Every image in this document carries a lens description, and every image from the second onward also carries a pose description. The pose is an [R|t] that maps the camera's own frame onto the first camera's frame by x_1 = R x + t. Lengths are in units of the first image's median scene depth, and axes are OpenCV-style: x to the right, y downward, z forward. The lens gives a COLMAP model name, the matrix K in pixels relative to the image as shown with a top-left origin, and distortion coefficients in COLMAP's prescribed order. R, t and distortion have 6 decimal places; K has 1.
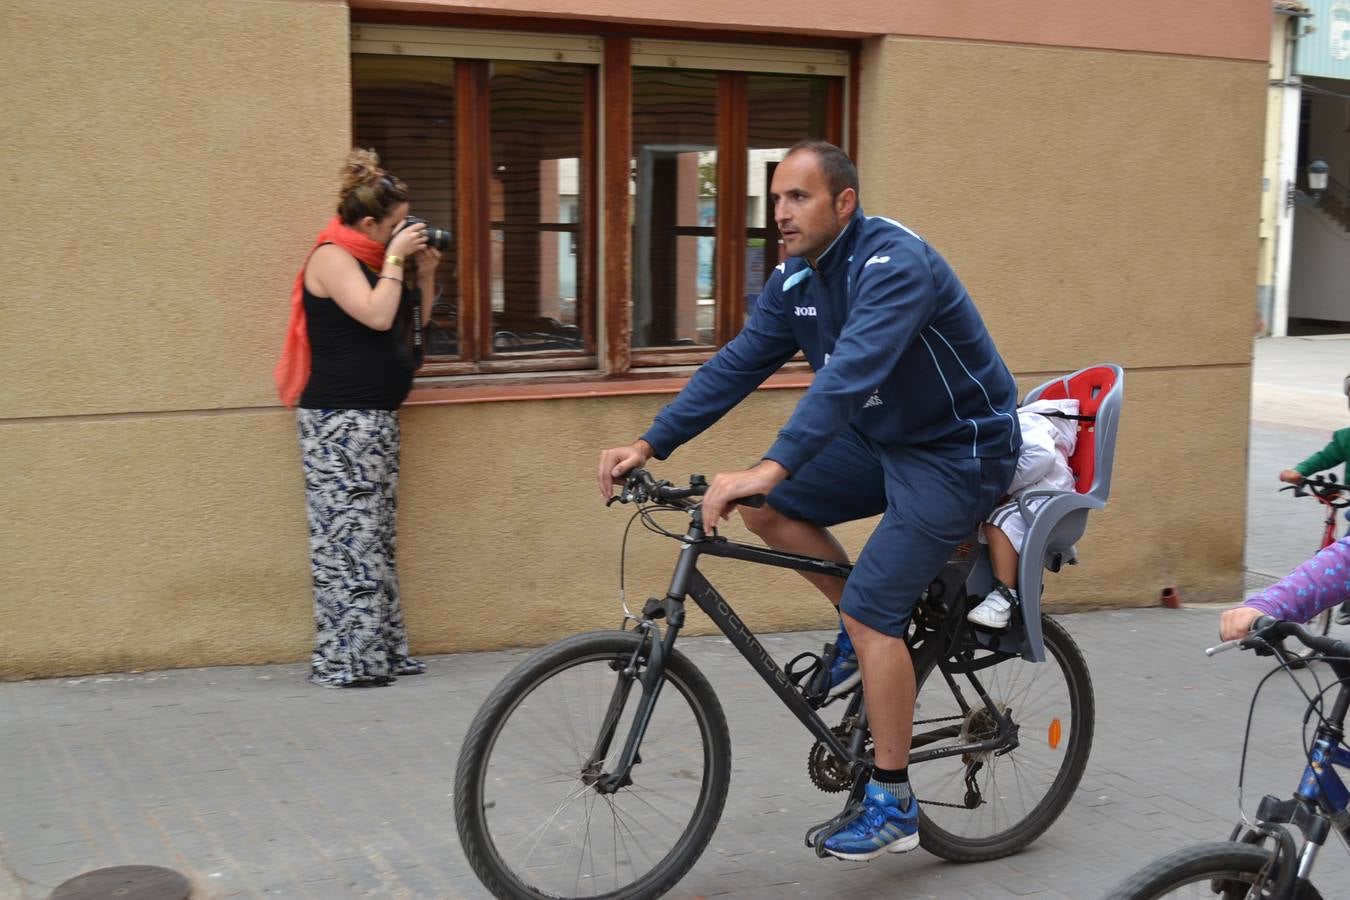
lens RADIAL K [[1685.7, 0, 674.7], [0, 1685.7, 461.8], [0, 0, 1]] dist [-0.041663, 0.022915]
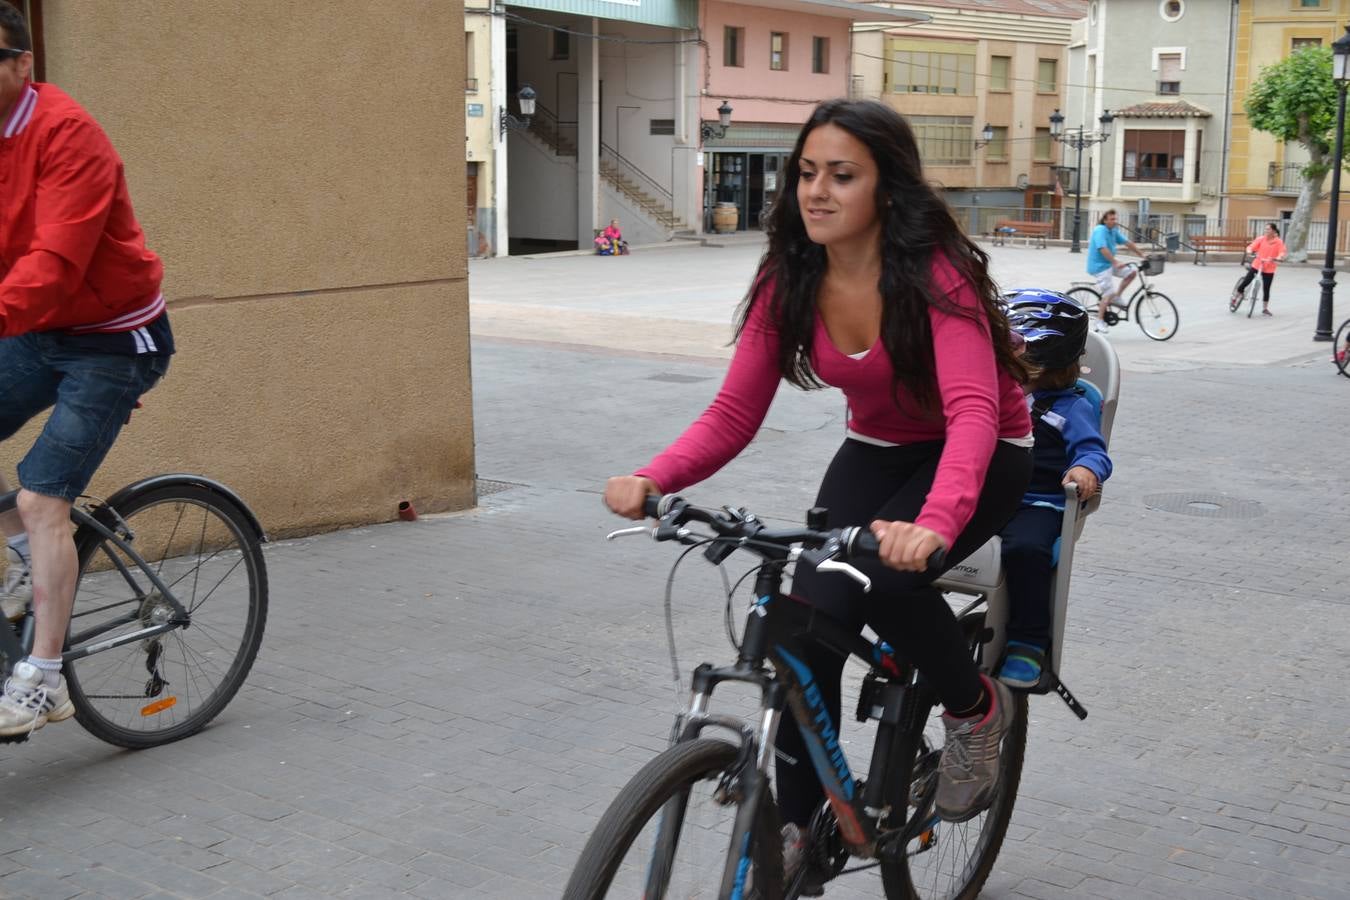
lens RADIAL K [[1685.7, 0, 674.7], [0, 1685.7, 461.8], [0, 0, 1]] dist [-0.041663, 0.022915]
pose [[0.902183, -0.084121, 0.423071, 0.011322], [0.066393, 0.996193, 0.056497, 0.004162], [-0.426213, -0.022881, 0.904334, 0.005299]]
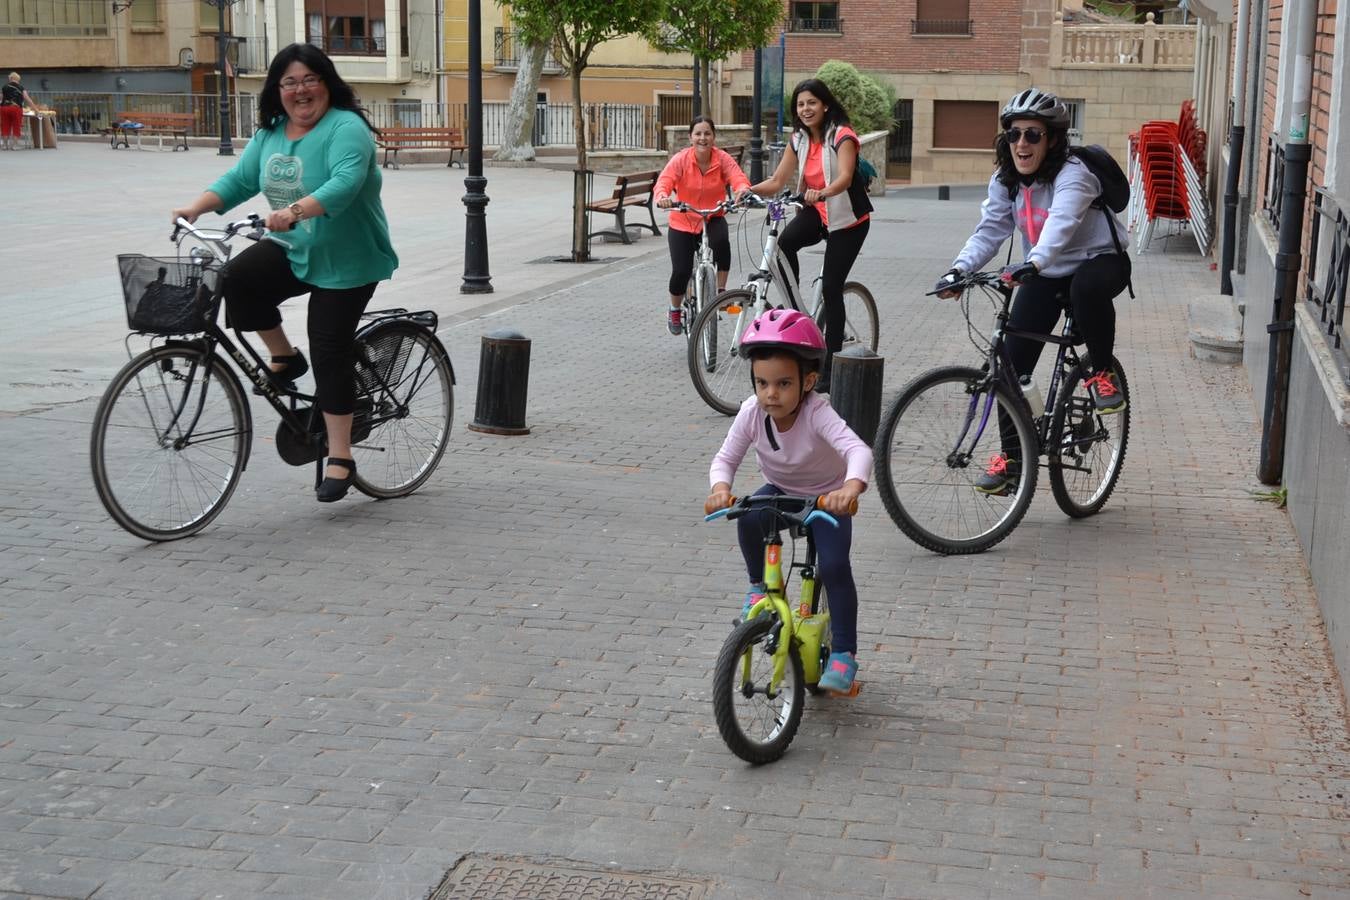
lens RADIAL K [[2074.8, 0, 675.0], [0, 2074.8, 450.0], [0, 0, 1]] dist [-0.017904, 0.030007]
pose [[0.668722, -0.154175, 0.727352, 0.846048], [0.109057, 0.988023, 0.109162, -0.021673], [-0.735471, 0.006324, 0.677527, 0.537526]]
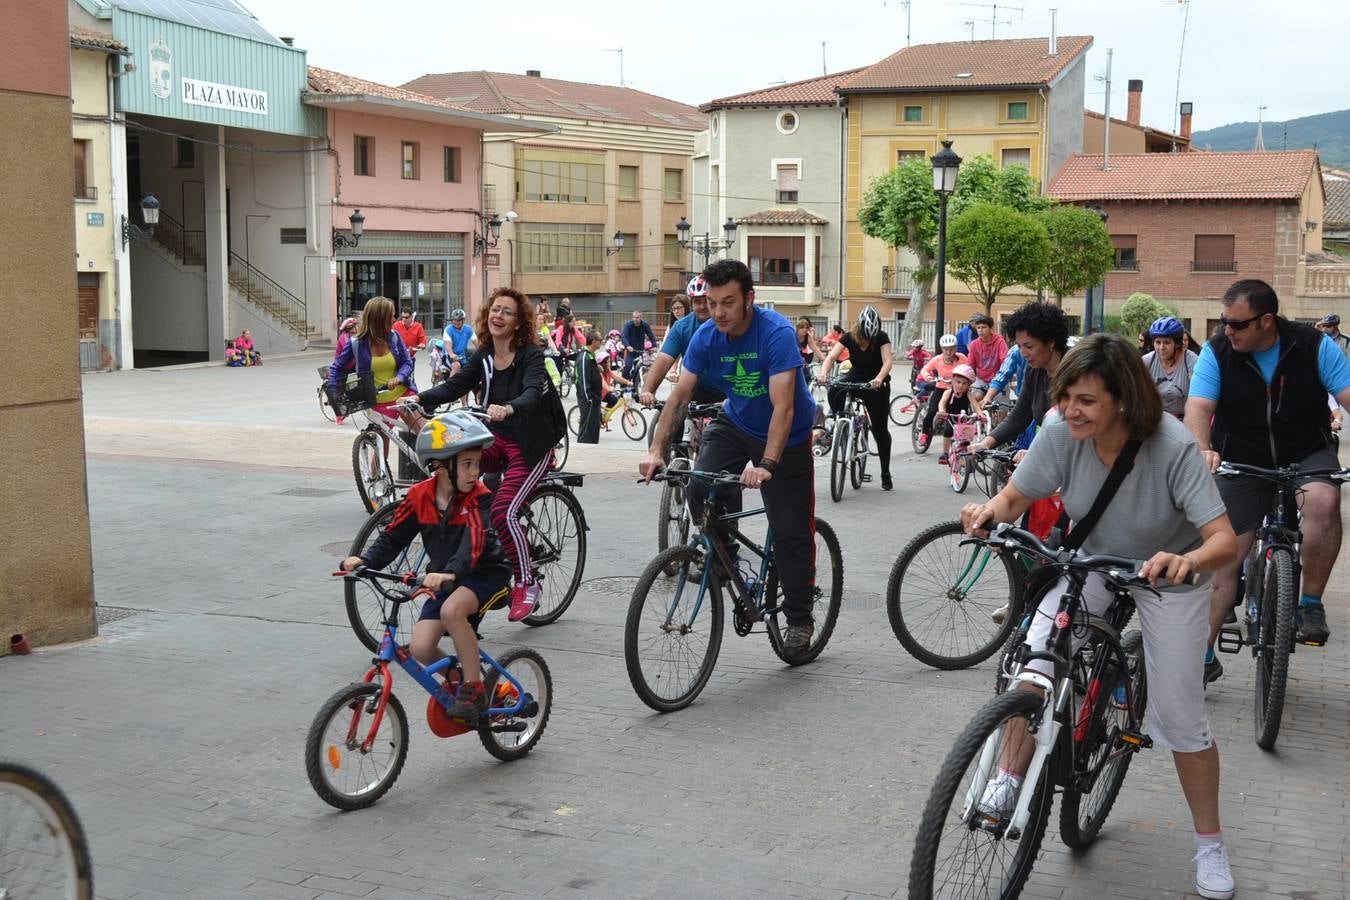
lens RADIAL K [[1685.7, 0, 674.7], [0, 1685.7, 461.8], [0, 0, 1]] dist [-0.041663, 0.022915]
pose [[0.790641, -0.082653, 0.606675, 0.015776], [0.094984, 0.995409, 0.011827, 0.000449], [-0.604867, 0.048273, 0.794862, -0.003257]]
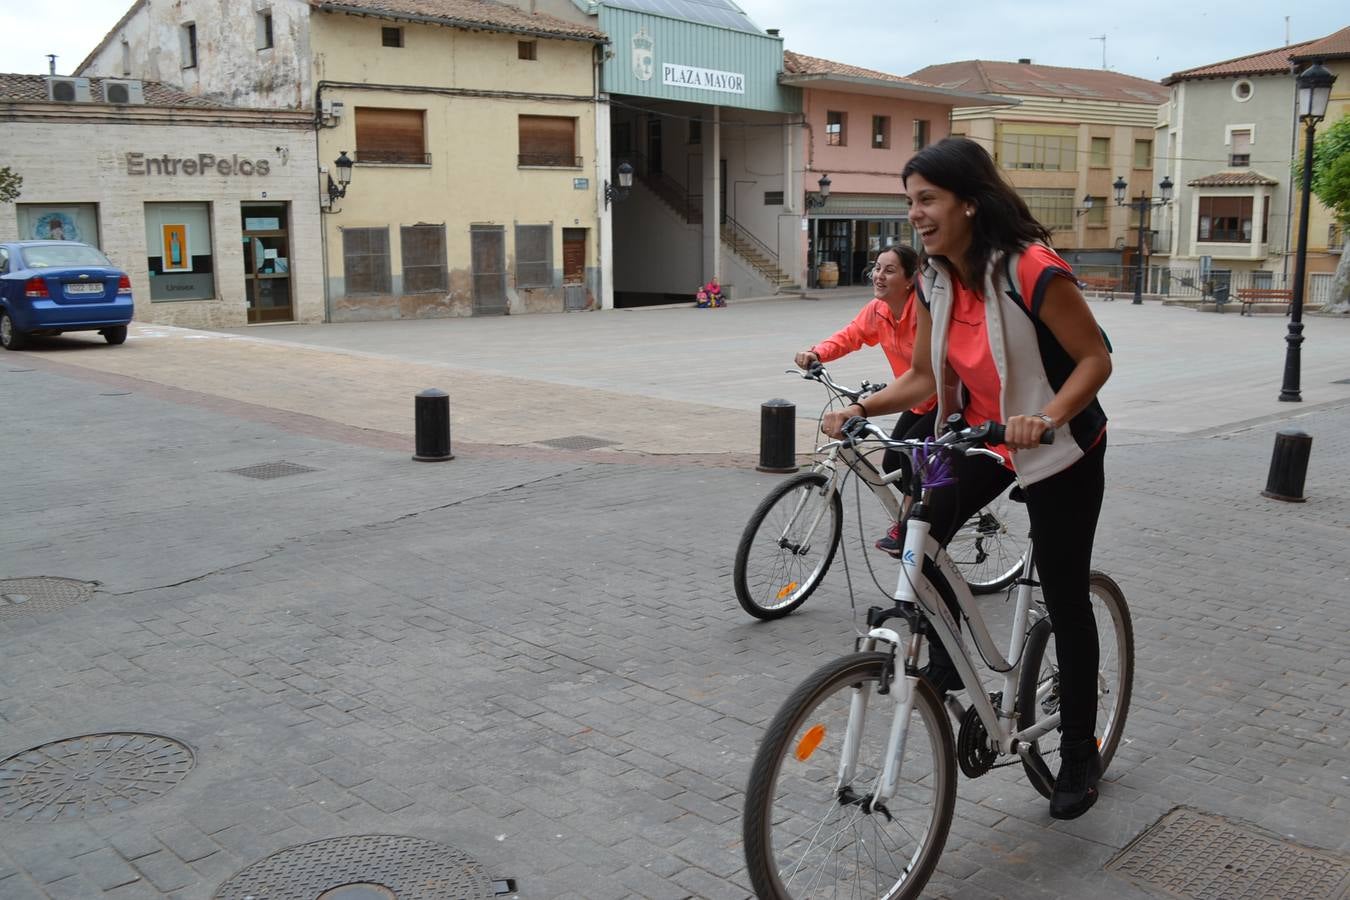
lens RADIAL K [[1254.4, 0, 674.9], [0, 1254.4, 465.0], [0, 0, 1]] dist [-0.073119, 0.015233]
pose [[0.964289, -0.069149, 0.255665, 0.907136], [0.058348, 0.997063, 0.049604, -0.021350], [-0.258344, -0.032915, 0.965492, 0.563809]]
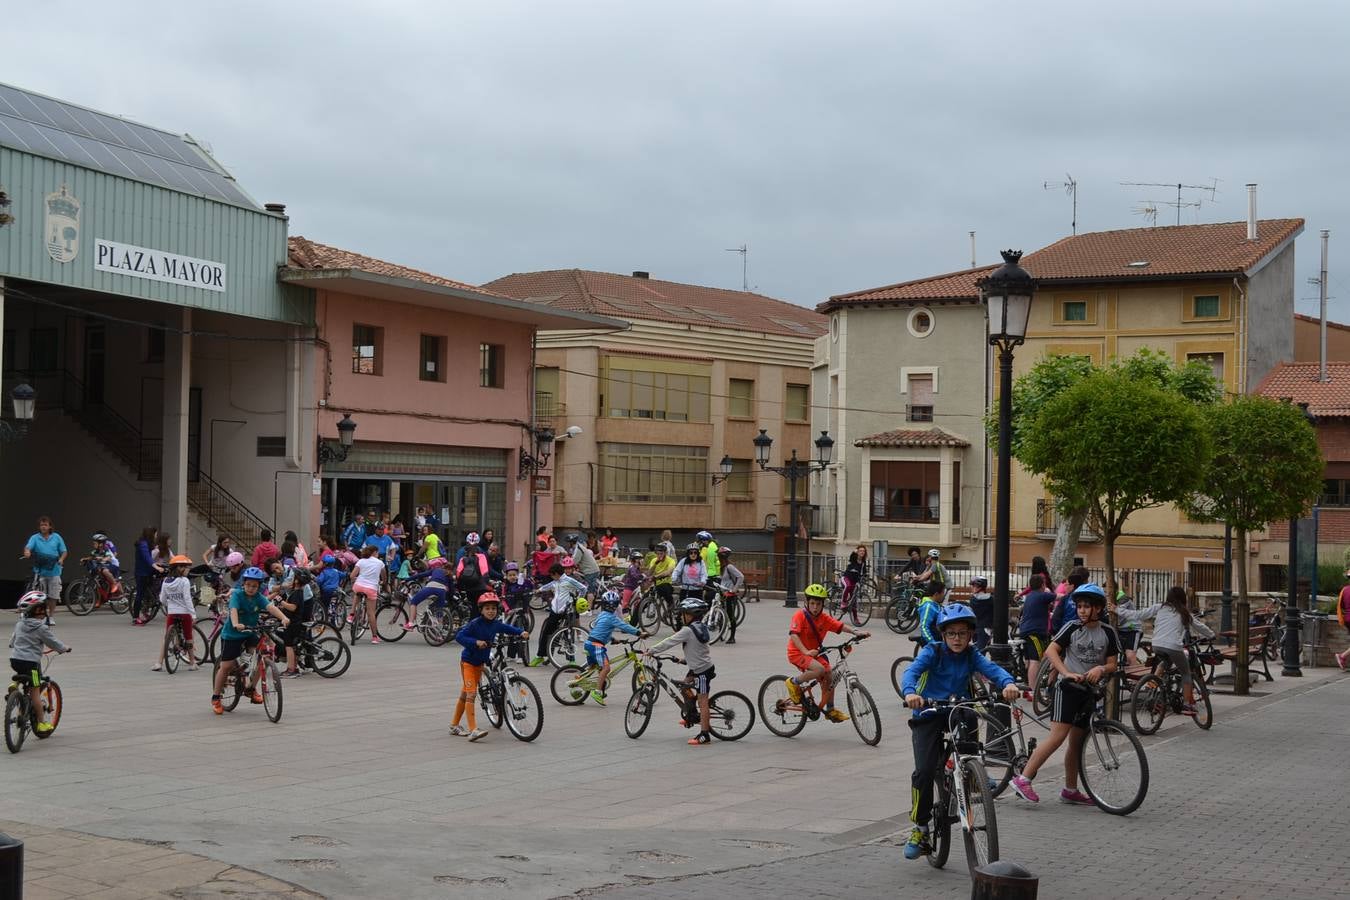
lens RADIAL K [[1754.1, 0, 674.8], [0, 1754.1, 465.2], [0, 0, 1]] dist [-0.039288, 0.009002]
pose [[0.854487, 0.013177, 0.519305, 1.166906], [0.067732, 0.988318, -0.136527, -0.053811], [-0.515037, 0.151834, 0.843613, 0.847677]]
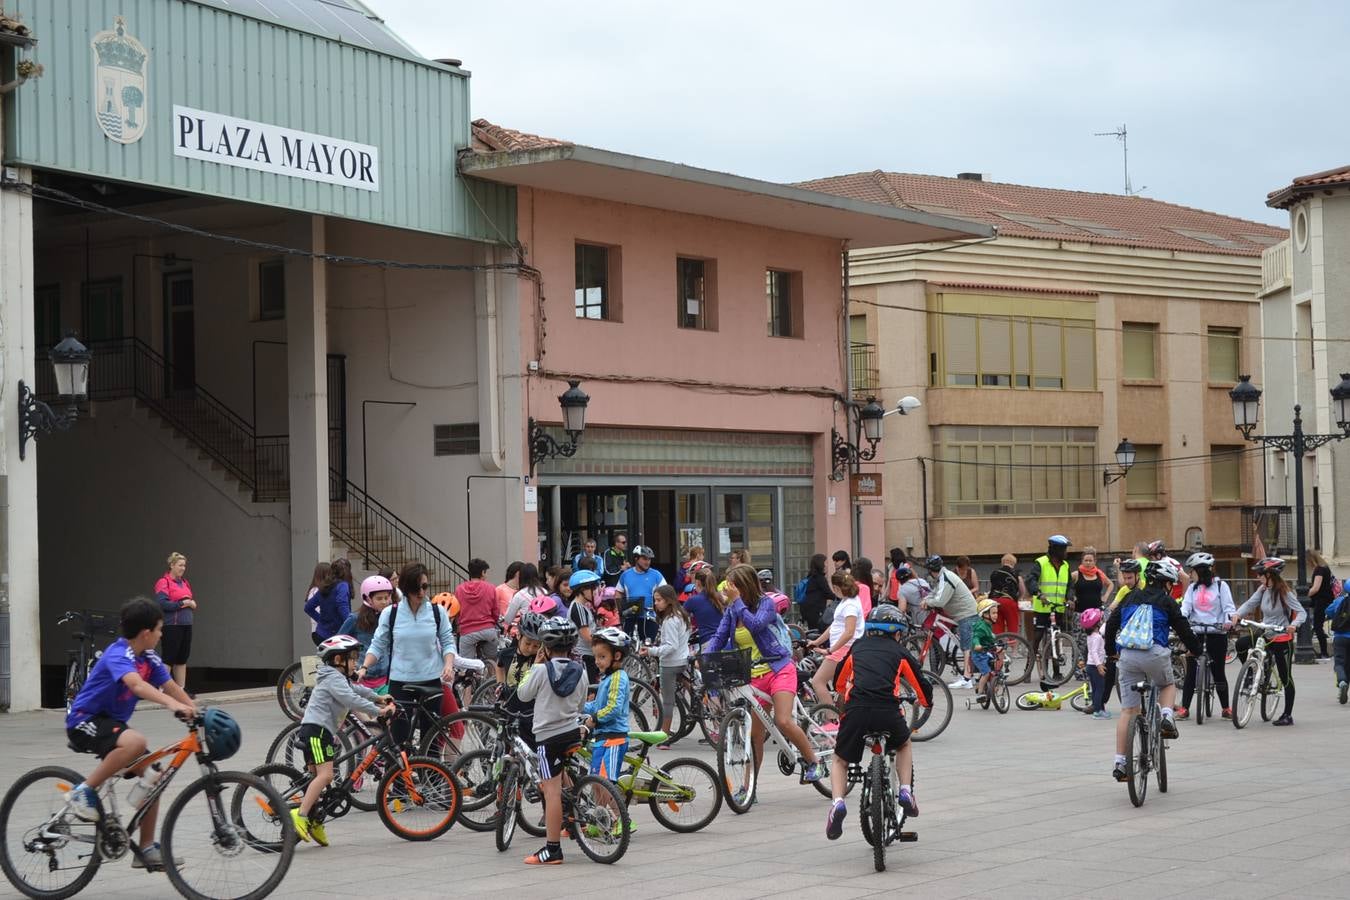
lens RADIAL K [[2390.8, 0, 675.1], [0, 2390.8, 469.1], [0, 0, 1]] dist [-0.003723, 0.061081]
pose [[0.908899, -0.020707, 0.416502, 1.351399], [0.093583, 0.983420, -0.155327, -0.109554], [-0.406380, 0.180154, 0.895768, 1.711634]]
